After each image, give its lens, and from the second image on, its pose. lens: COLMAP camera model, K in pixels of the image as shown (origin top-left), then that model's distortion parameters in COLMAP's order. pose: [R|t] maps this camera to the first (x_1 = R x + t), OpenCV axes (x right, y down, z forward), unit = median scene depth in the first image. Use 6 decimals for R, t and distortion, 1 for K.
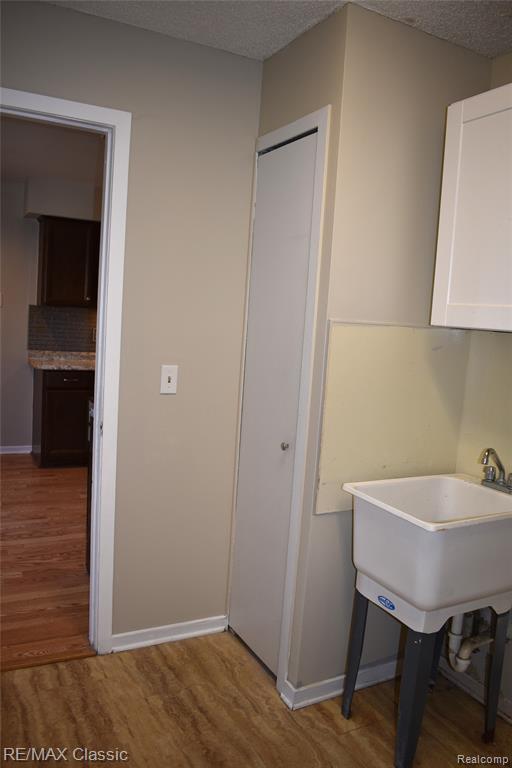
lens RADIAL K [[603.6, 0, 256.0], [0, 603.6, 384.0], [0, 0, 1]] dist [-0.090646, 0.009049]
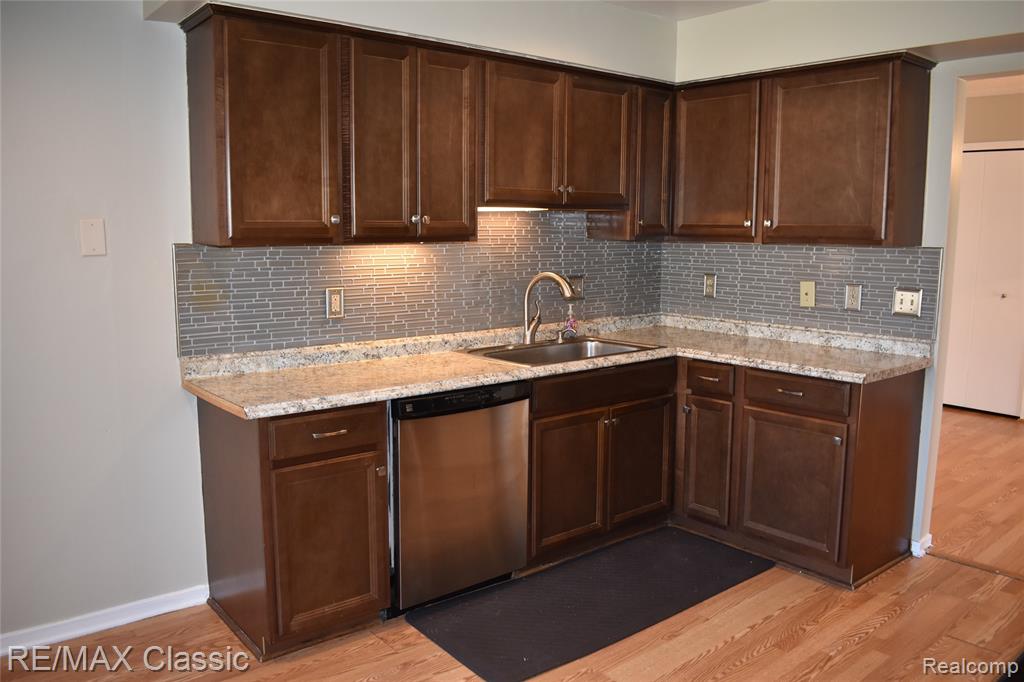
lens RADIAL K [[804.8, 0, 512.0], [0, 804.8, 341.0], [0, 0, 1]] dist [-0.090646, 0.009049]
pose [[0.977161, -0.087531, 0.193636, -0.268217], [0.080849, 0.995834, 0.042161, -0.072675], [-0.196520, -0.025542, 0.980167, 0.437939]]
